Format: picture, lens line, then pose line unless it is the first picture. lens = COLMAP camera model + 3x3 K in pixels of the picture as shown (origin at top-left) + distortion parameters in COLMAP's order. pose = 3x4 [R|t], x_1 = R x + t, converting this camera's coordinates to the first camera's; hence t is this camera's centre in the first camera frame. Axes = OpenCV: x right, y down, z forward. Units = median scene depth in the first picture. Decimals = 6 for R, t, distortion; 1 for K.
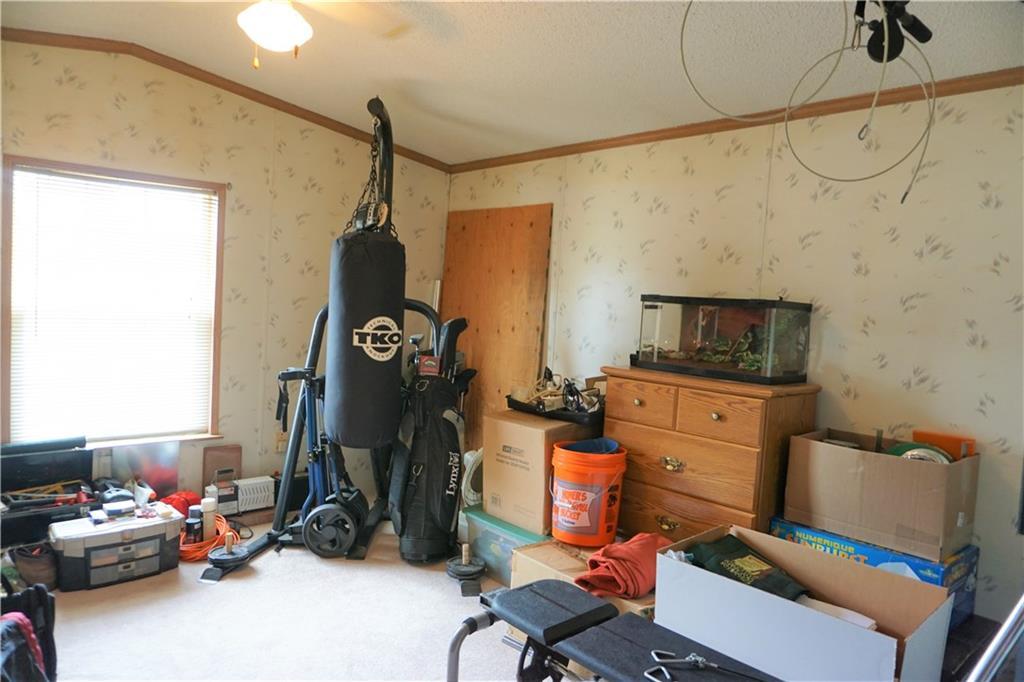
lens RADIAL K [[685.5, 0, 505.5], [0, 685.5, 336.9], [0, 0, 1]] dist [-0.052114, 0.043958]
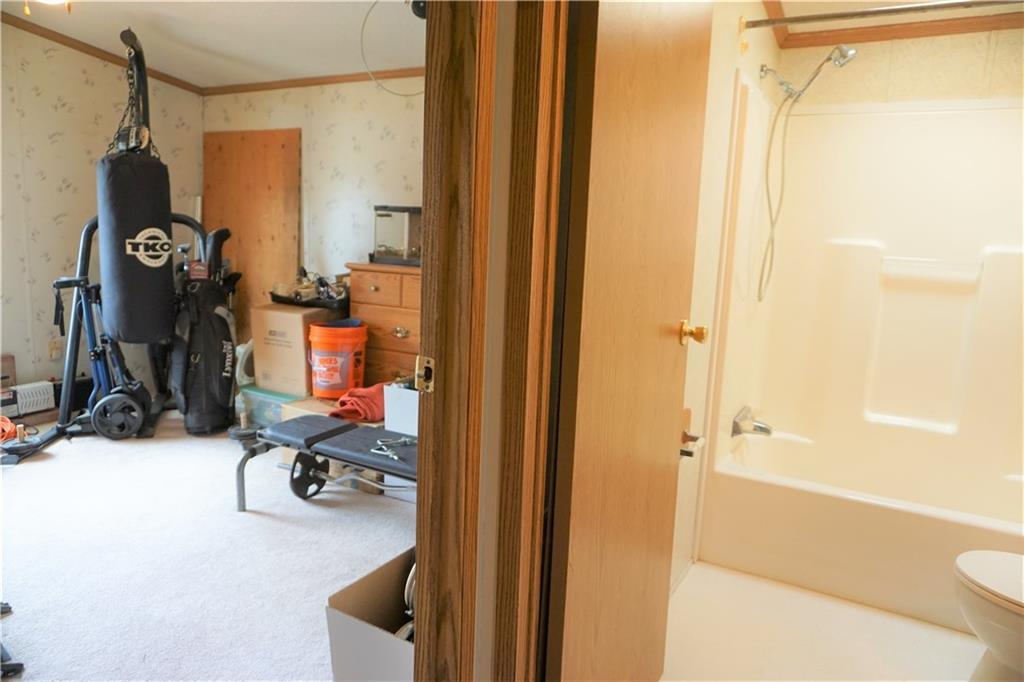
lens RADIAL K [[685.5, 0, 505.5], [0, 685.5, 336.9], [0, 0, 1]] dist [-0.052114, 0.043958]
pose [[0.946253, -0.068788, 0.316027, 0.010215], [0.030856, 0.991864, 0.123507, 0.029025], [-0.321951, -0.107117, 0.940677, -0.280880]]
